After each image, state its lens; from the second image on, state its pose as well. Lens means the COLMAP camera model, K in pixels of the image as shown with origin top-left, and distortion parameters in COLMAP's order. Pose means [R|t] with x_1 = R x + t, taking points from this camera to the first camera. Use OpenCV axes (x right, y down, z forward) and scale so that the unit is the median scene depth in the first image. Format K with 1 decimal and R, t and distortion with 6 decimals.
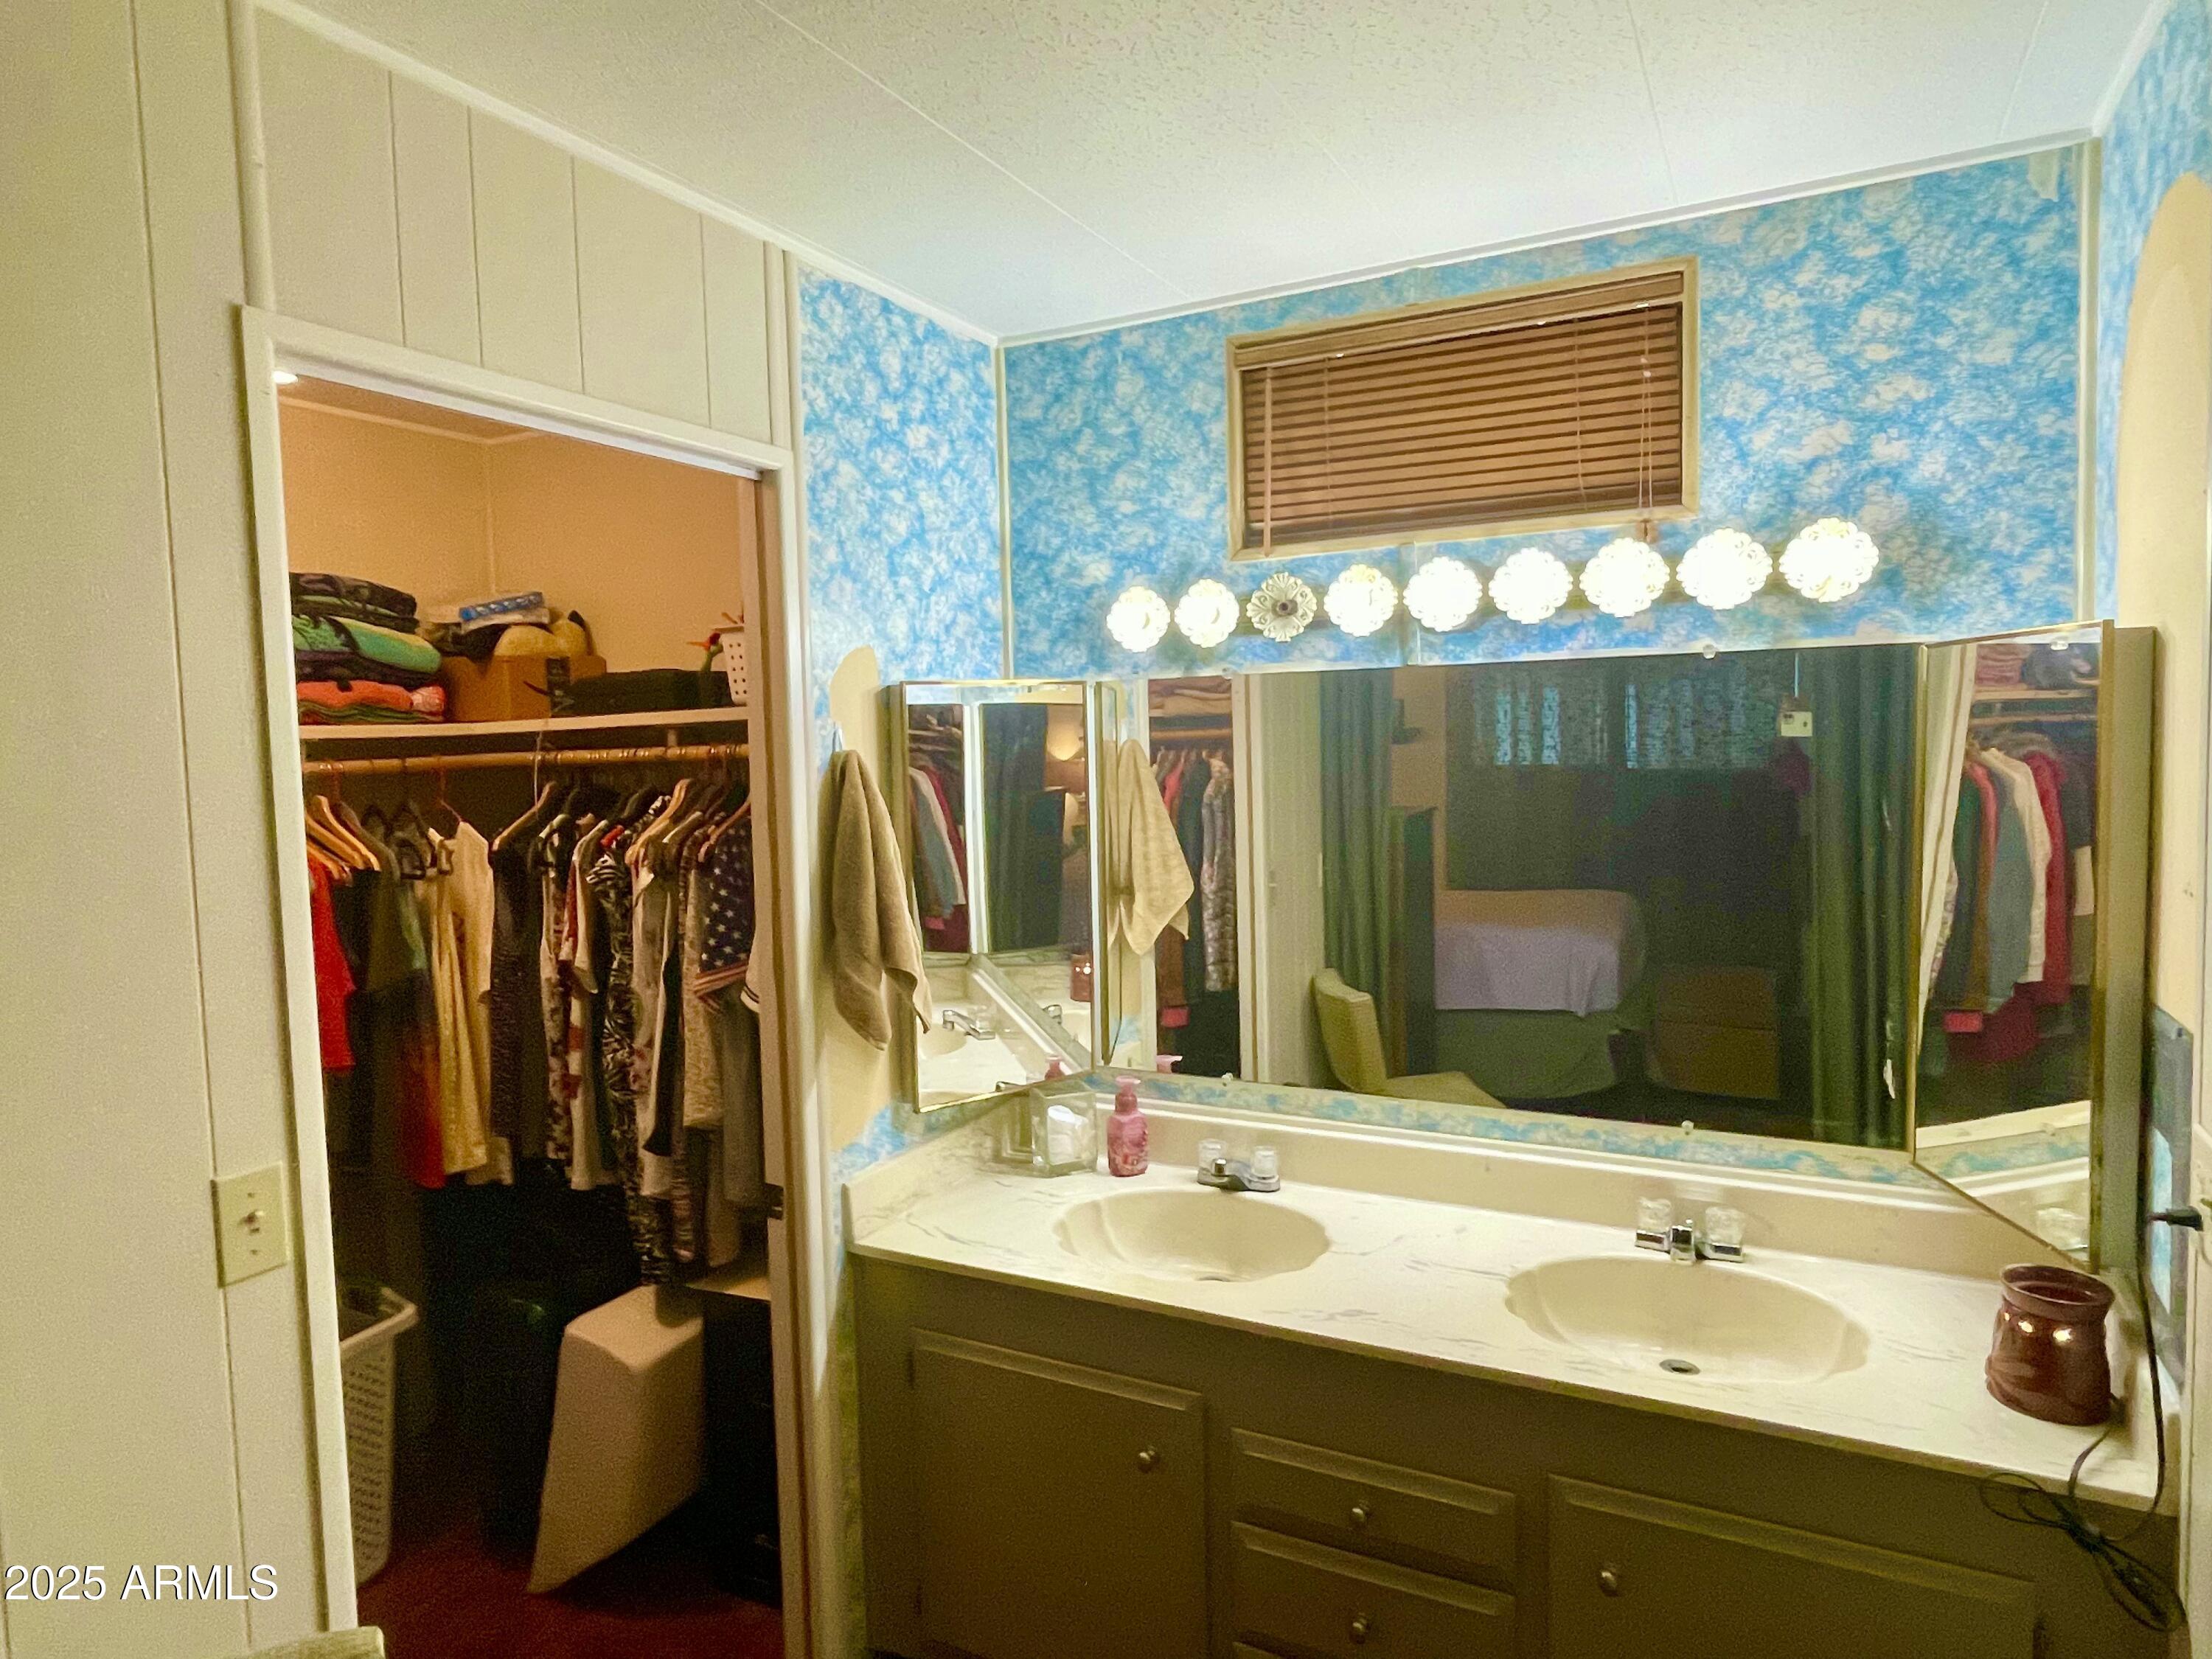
lens RADIAL K [[1329.6, 0, 1097.7], [0, 1329.6, 816.0], [0, 0, 1]] dist [-0.003233, -0.001084]
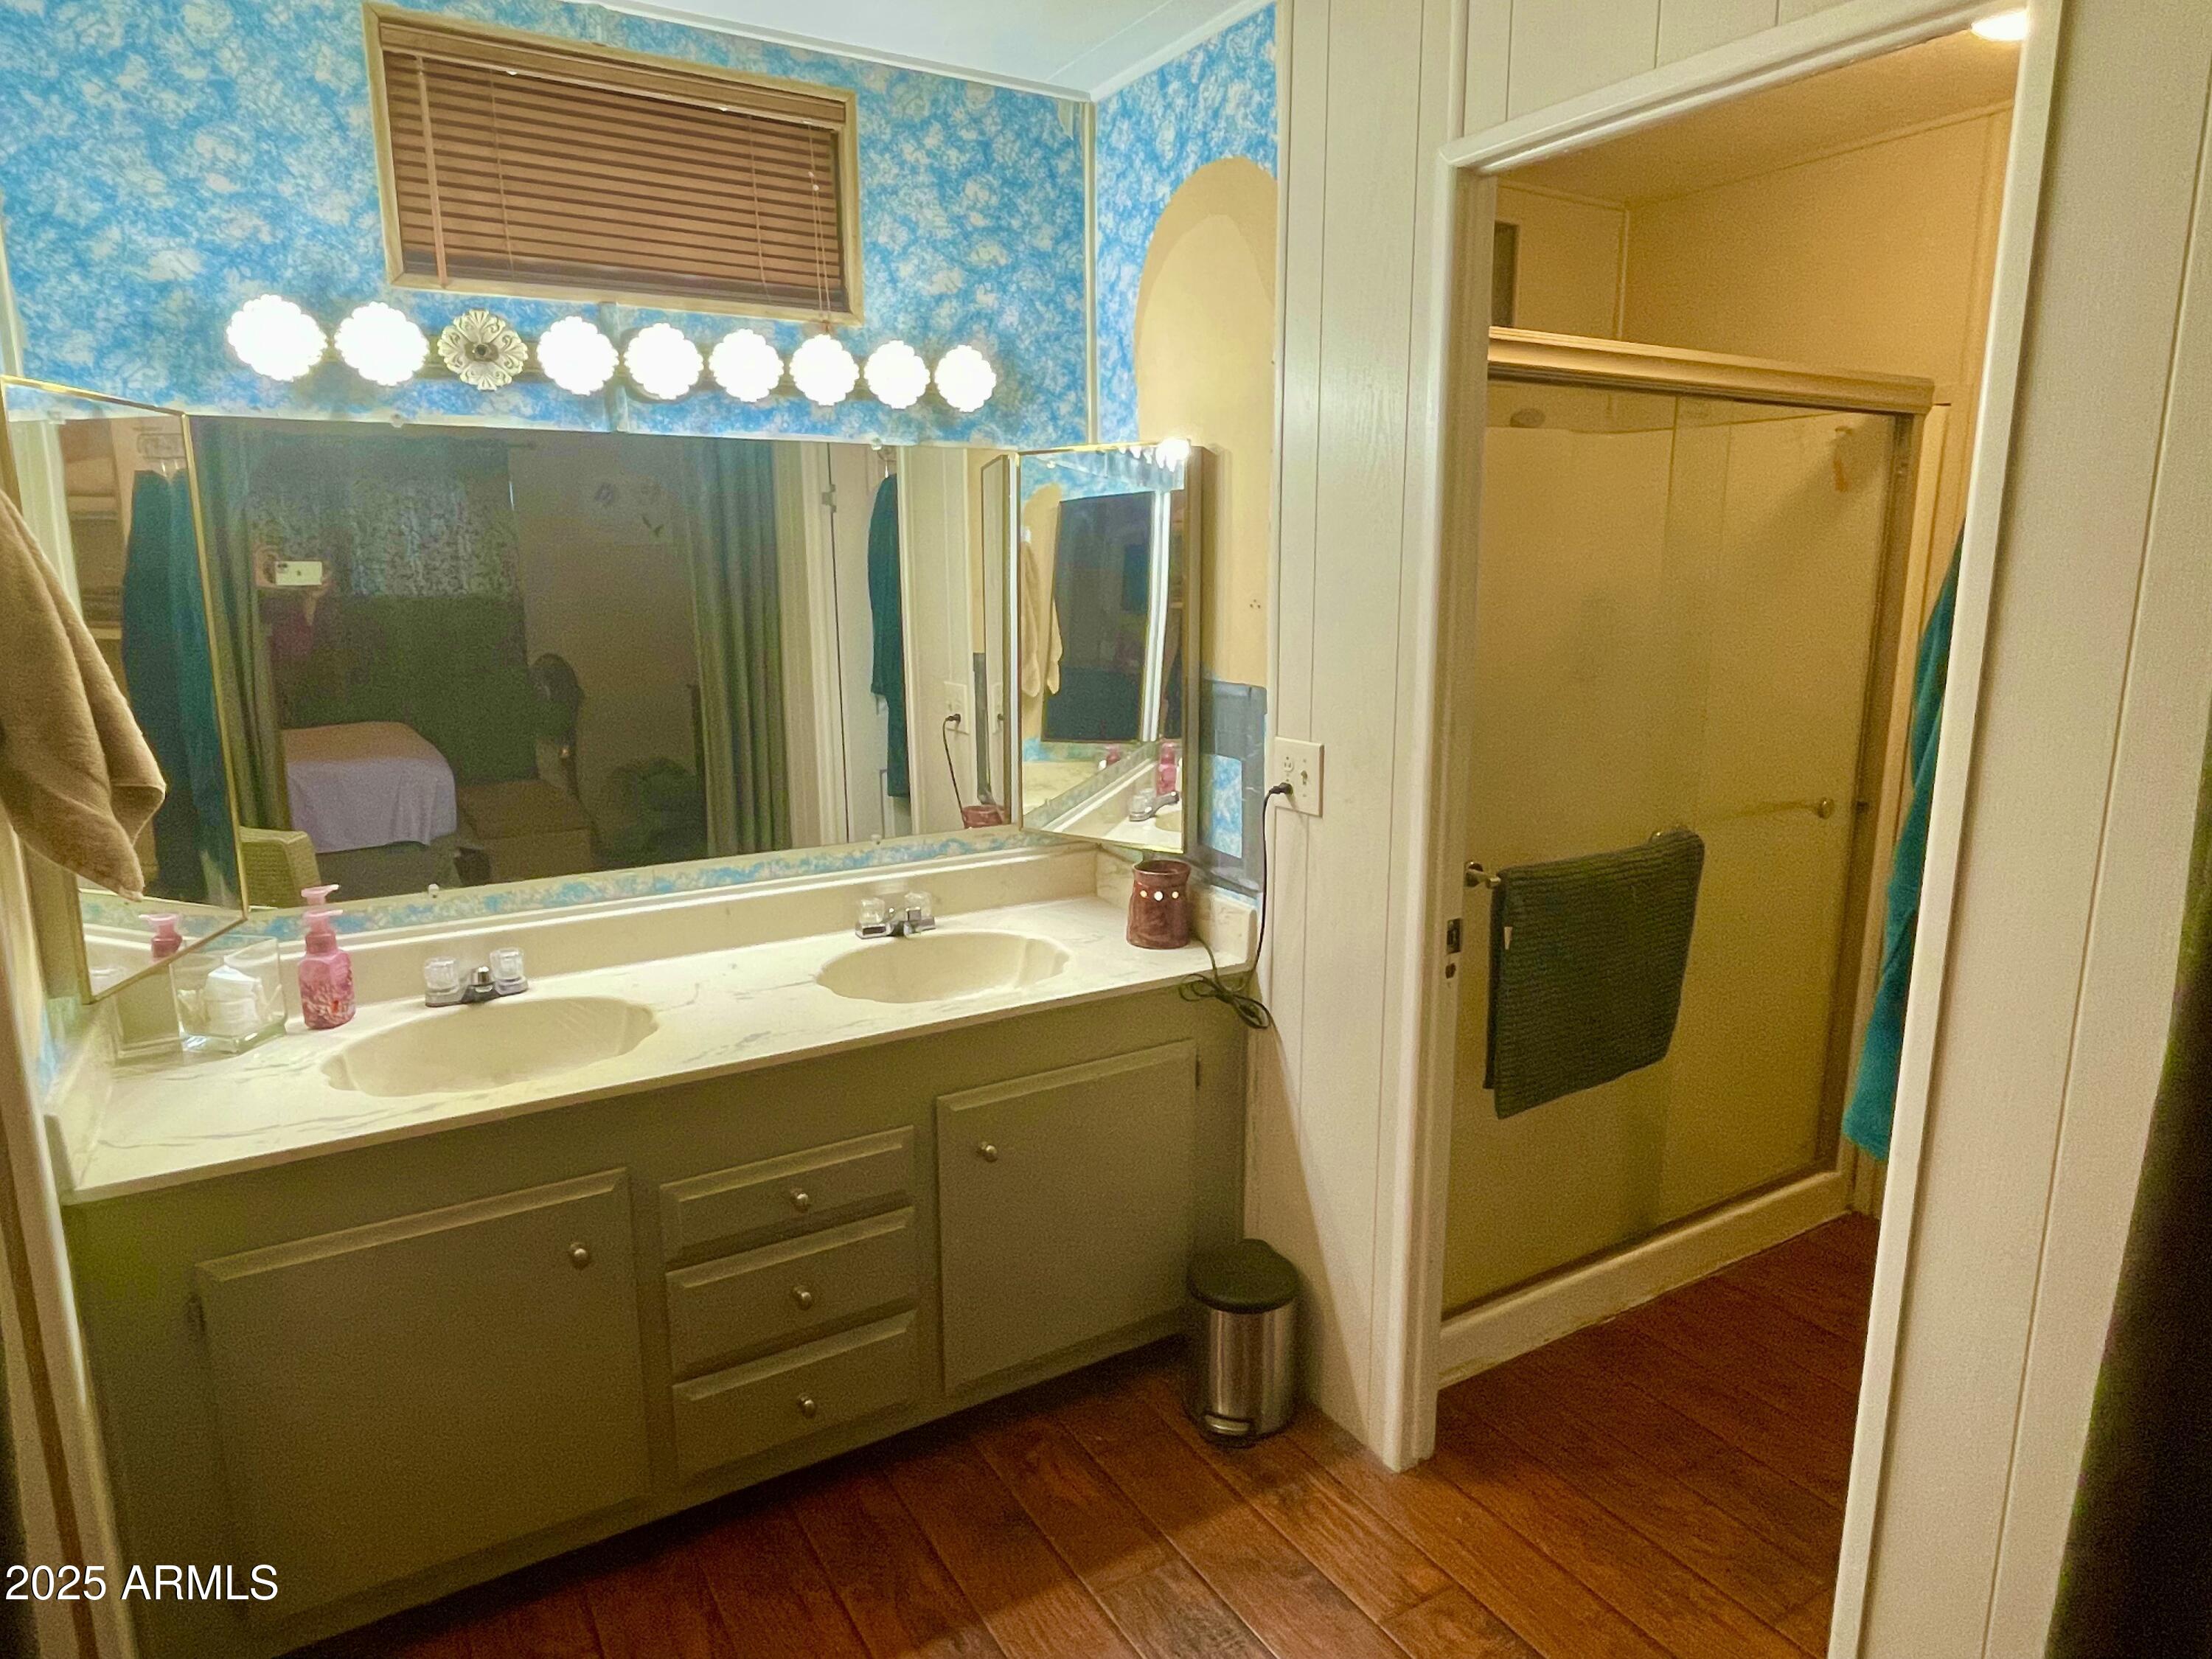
lens RADIAL K [[1329.6, 0, 1096.4], [0, 1329.6, 828.8], [0, 0, 1]] dist [-0.003233, -0.001084]
pose [[0.508994, -0.143419, 0.848738, -0.495407], [0.044405, 0.989084, 0.140505, 0.059387], [-0.859624, -0.033828, 0.509806, 0.190332]]
